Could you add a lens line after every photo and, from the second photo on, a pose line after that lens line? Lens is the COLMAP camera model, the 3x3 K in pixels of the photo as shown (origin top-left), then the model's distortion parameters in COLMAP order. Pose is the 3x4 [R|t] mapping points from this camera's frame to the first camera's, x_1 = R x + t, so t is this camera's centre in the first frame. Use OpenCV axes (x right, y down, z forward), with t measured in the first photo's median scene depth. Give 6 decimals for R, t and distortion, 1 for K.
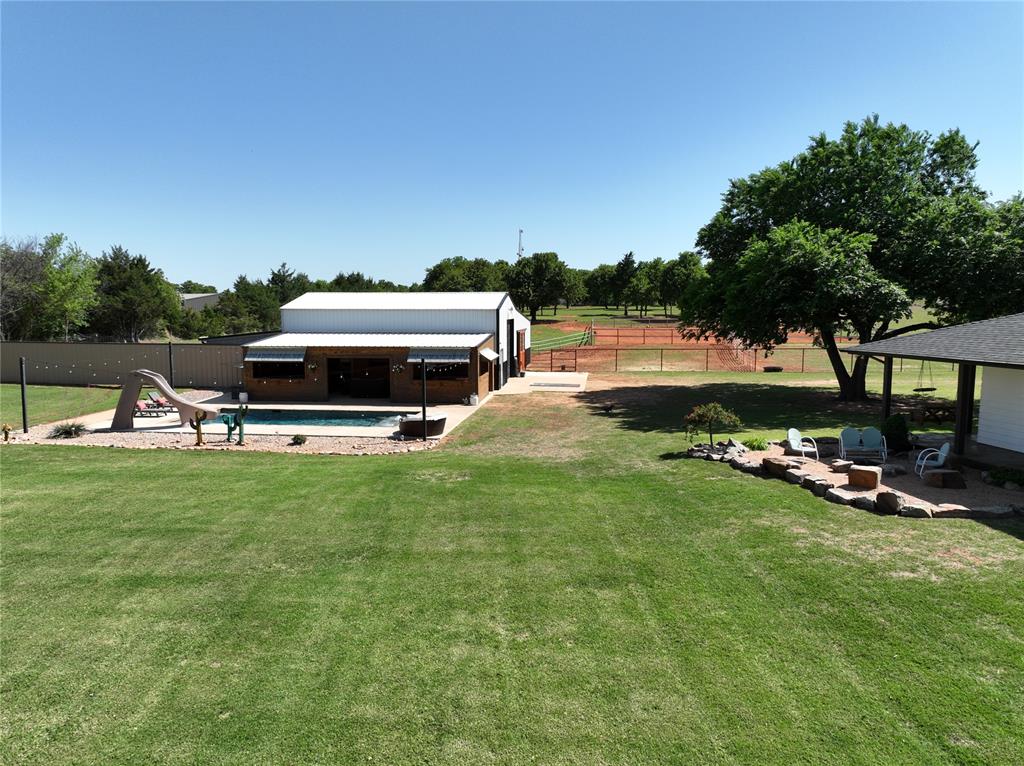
lens RADIAL K [[714.3, 0, 514.7], [0, 714.3, 381.5], [0, 0, 1]] dist [0.006268, 0.011018]
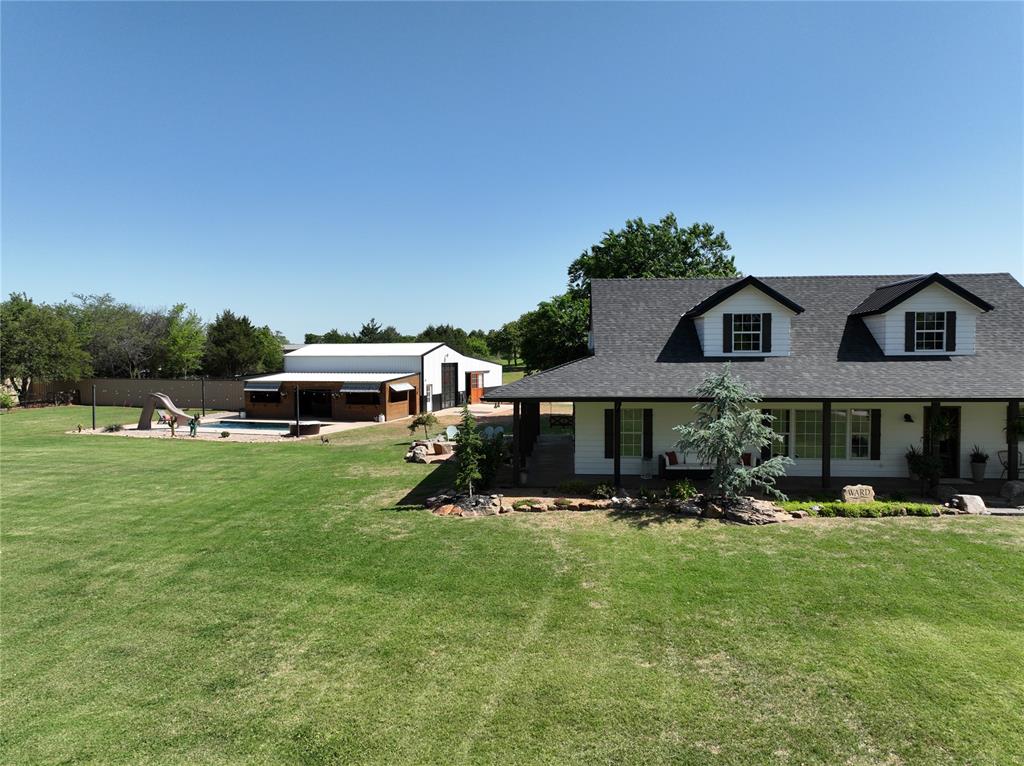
lens RADIAL K [[714.3, 0, 512.5], [0, 714.3, 383.6], [0, 0, 1]] dist [0.006268, 0.011018]
pose [[0.974866, 0.004421, -0.222748, 0.466937], [-0.018346, 0.998001, -0.060484, 0.034135], [0.222035, 0.063050, 0.972998, -0.305469]]
